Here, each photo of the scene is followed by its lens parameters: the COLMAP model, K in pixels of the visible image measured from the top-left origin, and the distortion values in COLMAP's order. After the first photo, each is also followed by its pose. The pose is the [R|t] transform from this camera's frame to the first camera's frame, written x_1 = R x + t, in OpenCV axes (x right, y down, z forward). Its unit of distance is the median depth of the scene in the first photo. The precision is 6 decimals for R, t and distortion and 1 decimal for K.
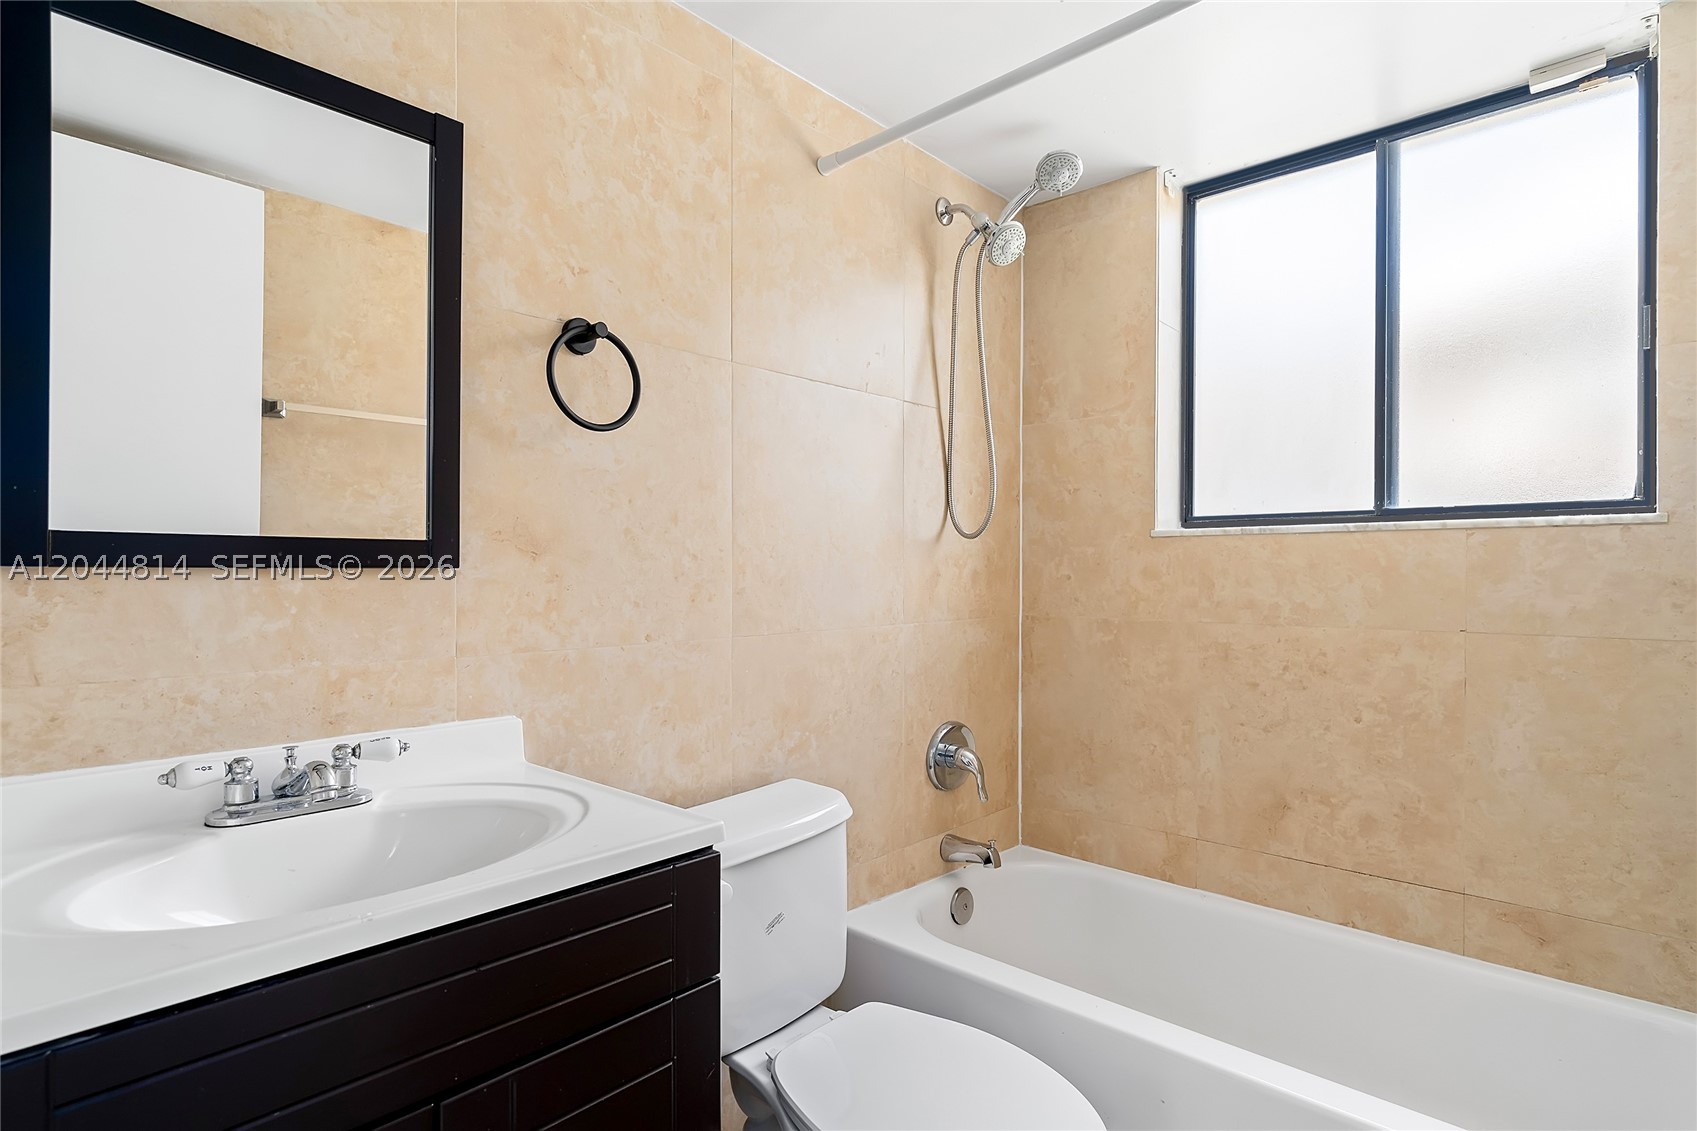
lens RADIAL K [[826.9, 0, 855.9], [0, 826.9, 571.2], [0, 0, 1]] dist [-0.001231, 0.003074]
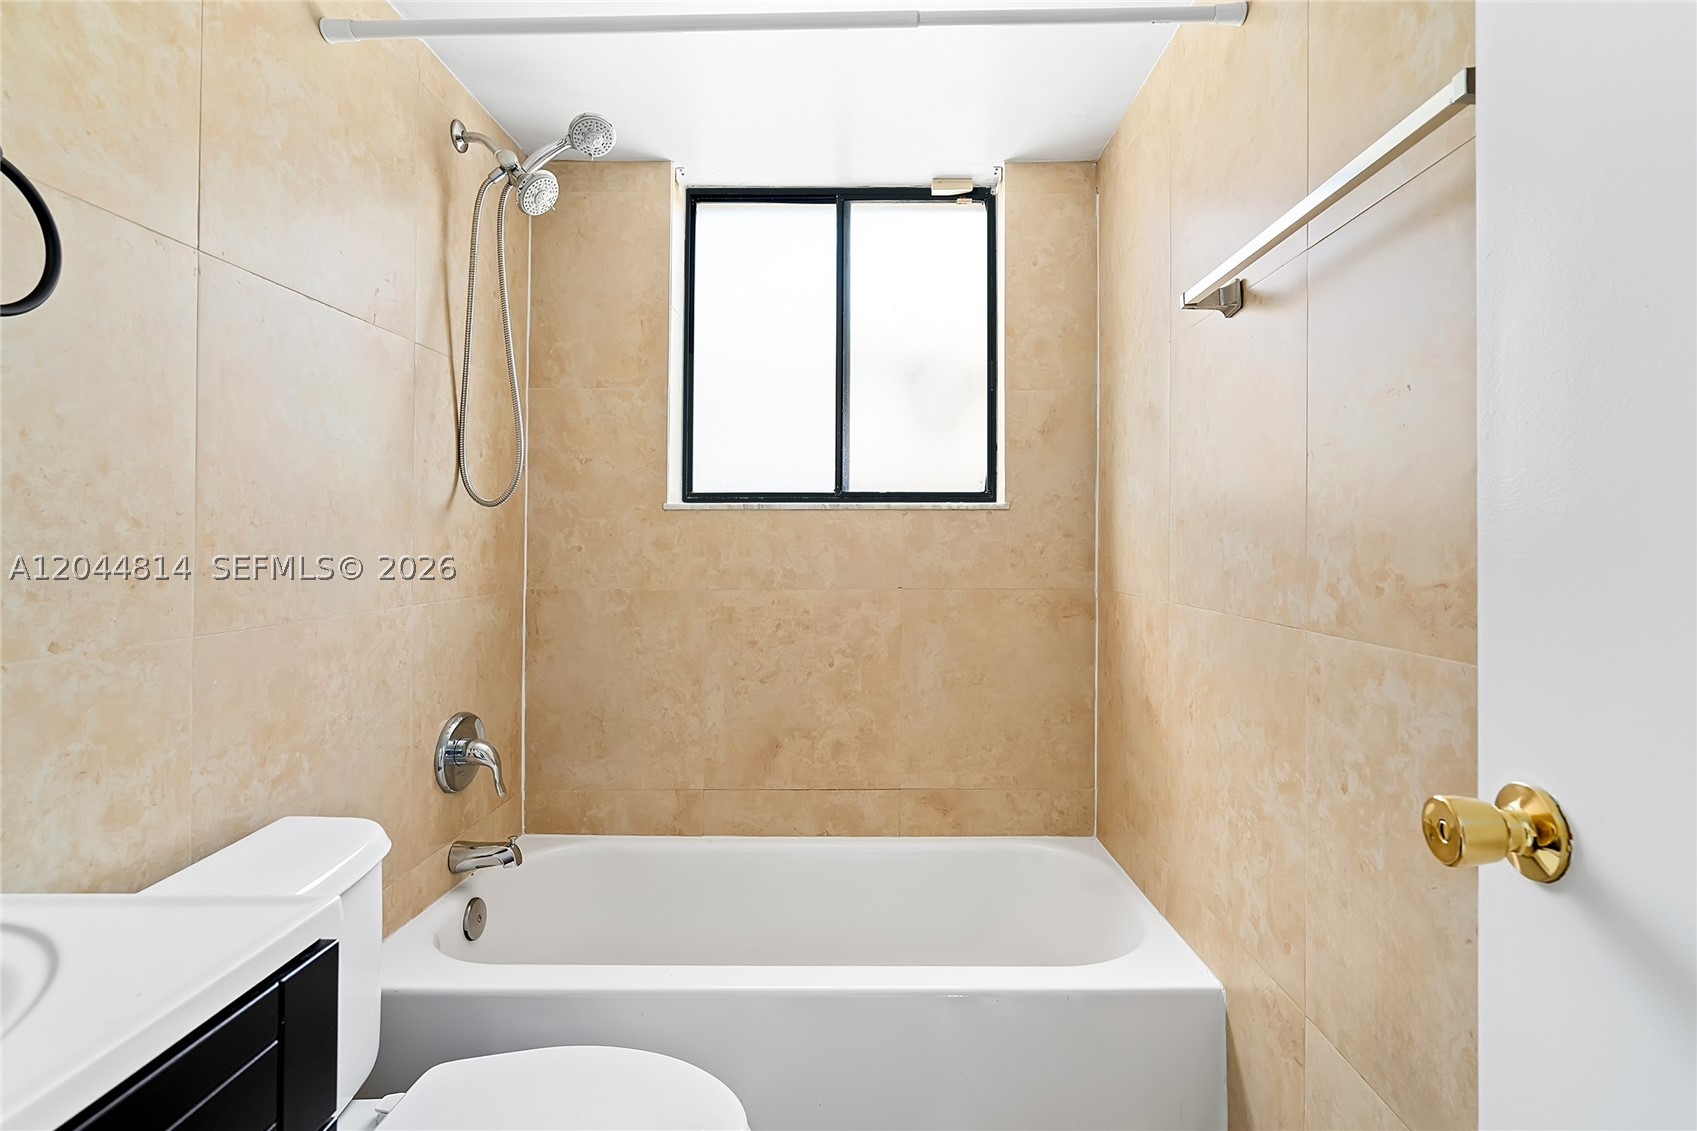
lens RADIAL K [[792.1, 0, 857.8], [0, 792.1, 532.5], [0, 0, 1]] dist [-0.008542, 0.001818]
pose [[0.754255, 0.007214, 0.656542, -0.130087], [0.000530, 0.999933, -0.011596, -0.000778], [-0.656581, 0.009095, 0.754201, 0.091198]]
